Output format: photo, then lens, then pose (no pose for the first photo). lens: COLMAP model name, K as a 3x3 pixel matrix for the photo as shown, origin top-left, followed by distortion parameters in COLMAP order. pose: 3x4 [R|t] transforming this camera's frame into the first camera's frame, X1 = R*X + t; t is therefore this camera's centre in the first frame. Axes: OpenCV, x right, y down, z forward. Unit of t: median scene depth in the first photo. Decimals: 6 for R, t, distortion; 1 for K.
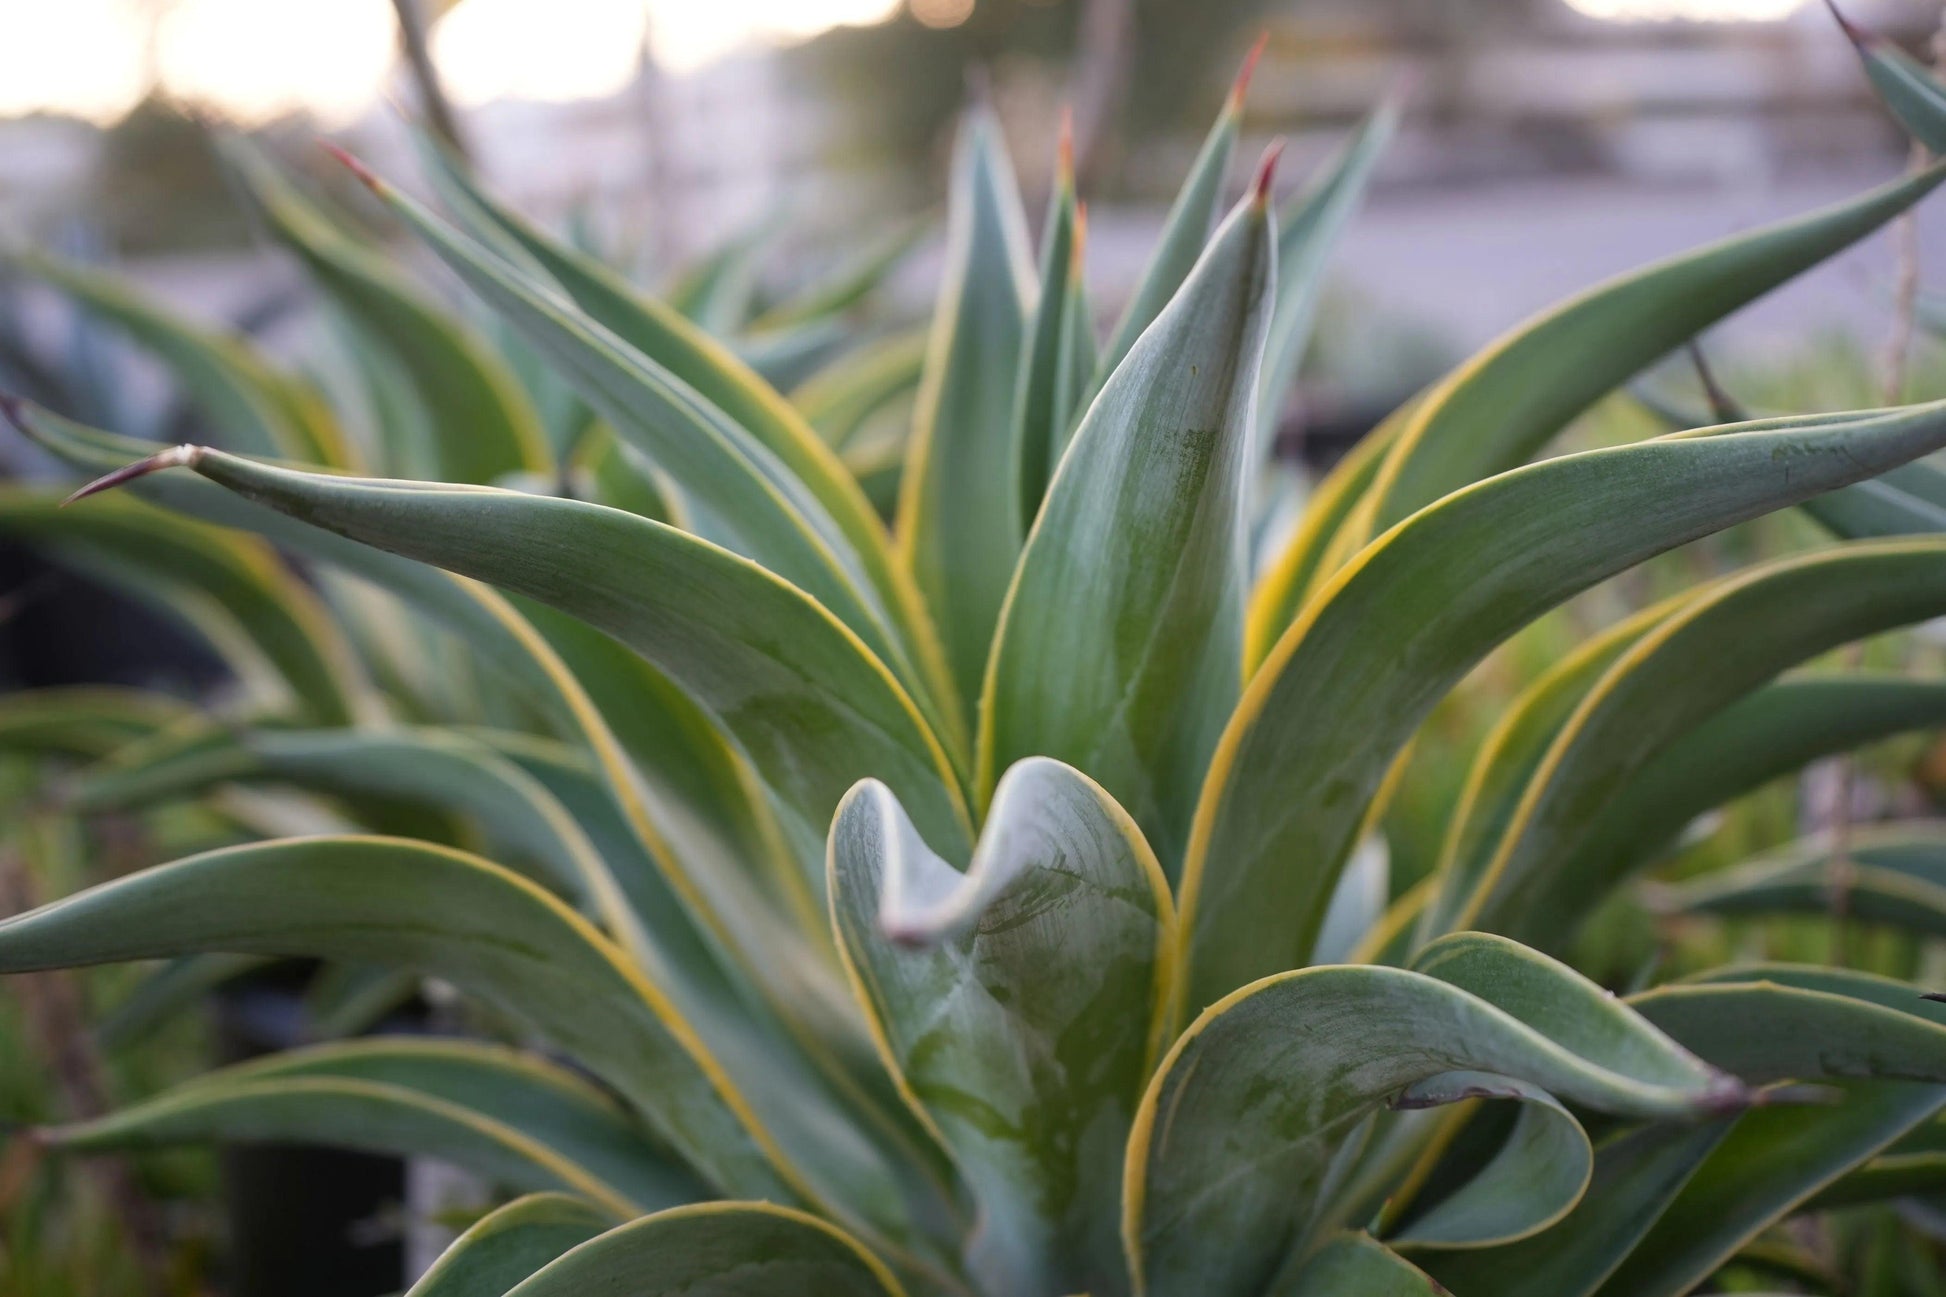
lens RADIAL K [[2459.5, 0, 973.0], [0, 2459.5, 648.5], [0, 0, 1]] dist [0.014515, 0.005924]
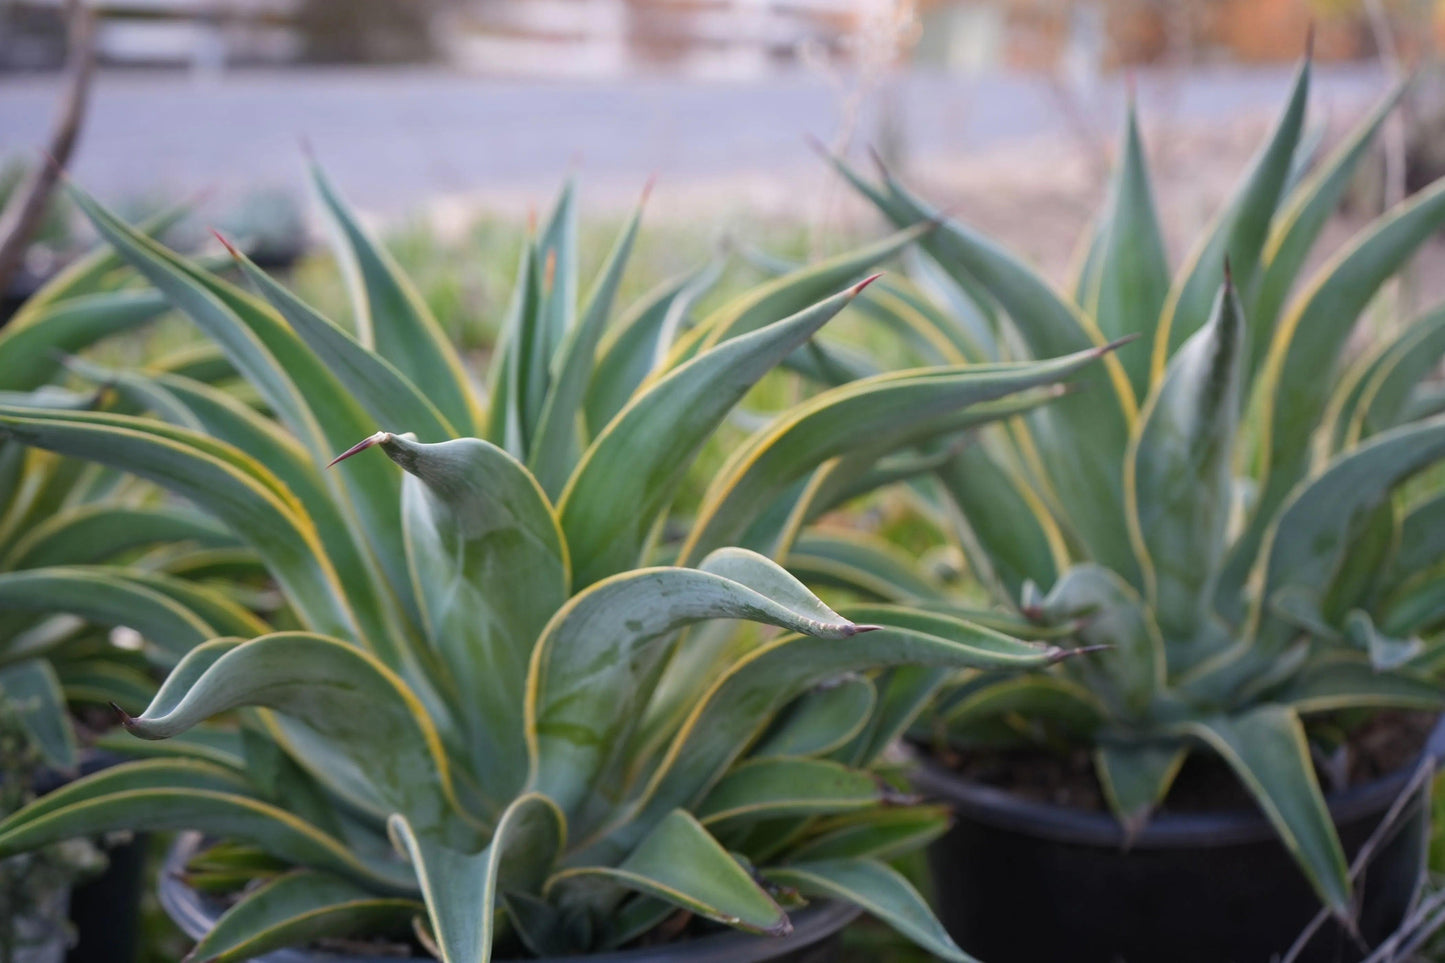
lens RADIAL K [[1794.3, 0, 722.5], [0, 1794.3, 481.5], [0, 0, 1]] dist [0.024499, 0.021335]
pose [[0.828107, -0.086230, 0.553899, -0.689843], [0.063397, 0.996165, 0.060300, -0.087950], [-0.556974, -0.014819, 0.830398, -0.229835]]
